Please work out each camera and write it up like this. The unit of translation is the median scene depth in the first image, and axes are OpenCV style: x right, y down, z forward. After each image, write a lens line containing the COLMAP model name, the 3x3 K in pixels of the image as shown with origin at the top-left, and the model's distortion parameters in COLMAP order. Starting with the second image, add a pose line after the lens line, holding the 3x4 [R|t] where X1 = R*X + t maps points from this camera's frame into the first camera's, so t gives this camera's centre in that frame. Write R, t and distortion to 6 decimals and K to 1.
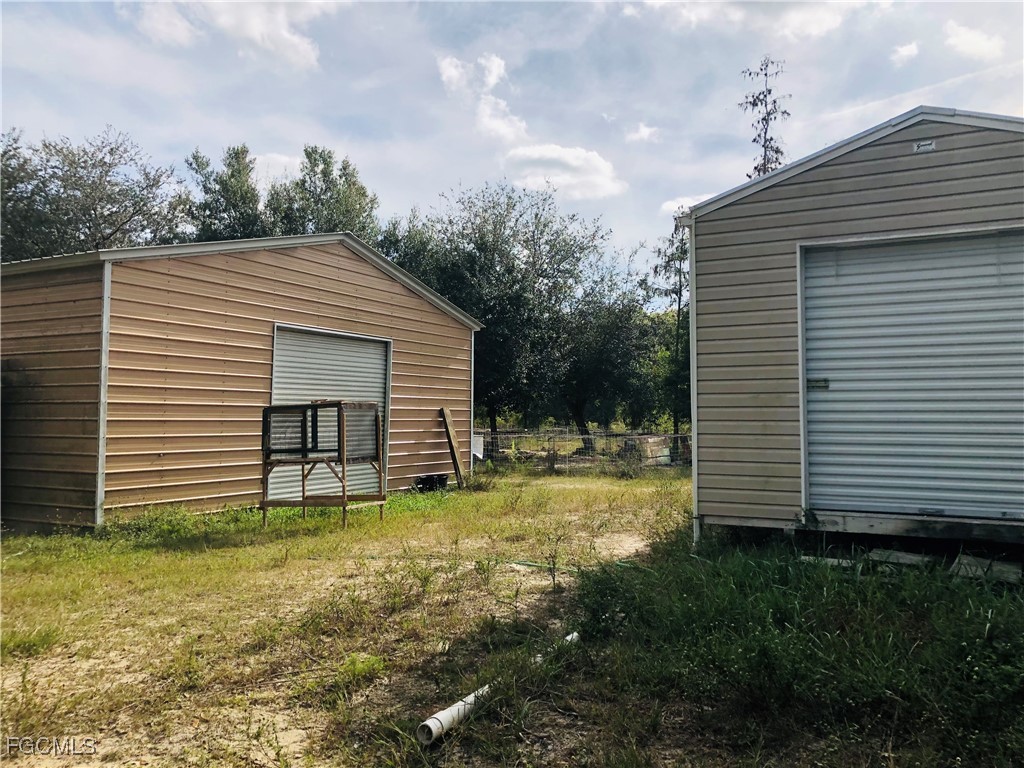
lens RADIAL K [[827.7, 0, 511.7], [0, 827.7, 403.0], [0, 0, 1]] dist [0.002296, -0.111441]
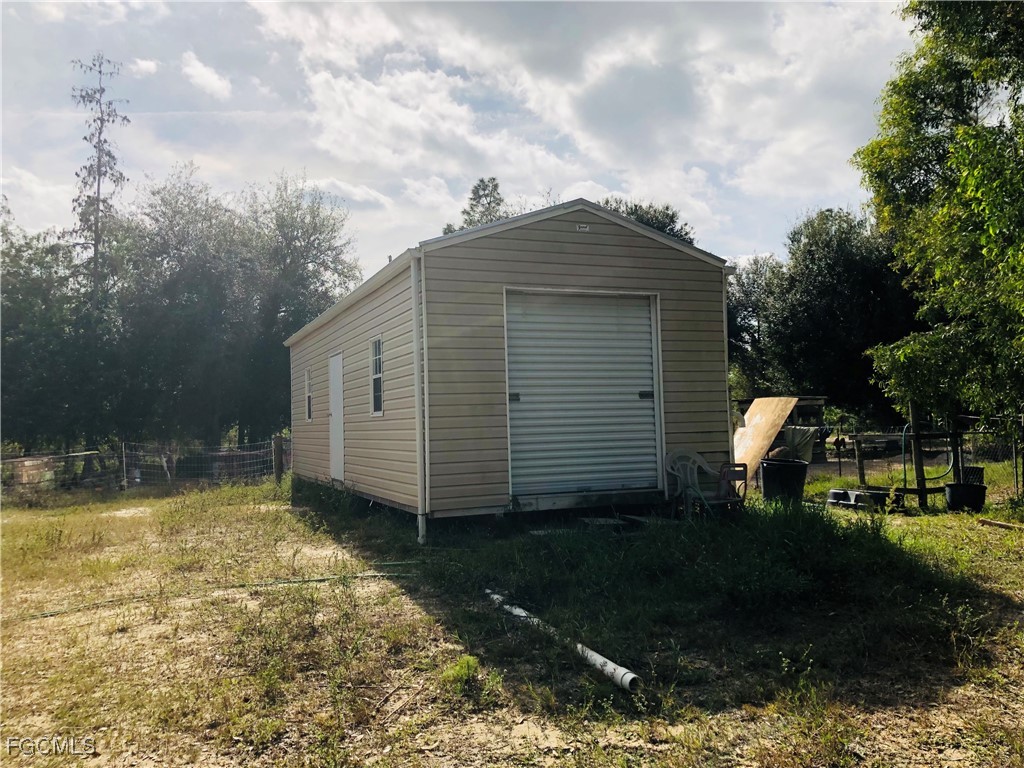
lens RADIAL K [[830.2, 0, 512.0], [0, 830.2, 384.0], [0, 0, 1]] dist [0.005438, 0.003497]
pose [[0.633676, 0.014352, 0.773465, -0.632512], [0.017506, 0.999306, -0.032885, -0.001190], [-0.773400, 0.034379, 0.632985, 0.188220]]
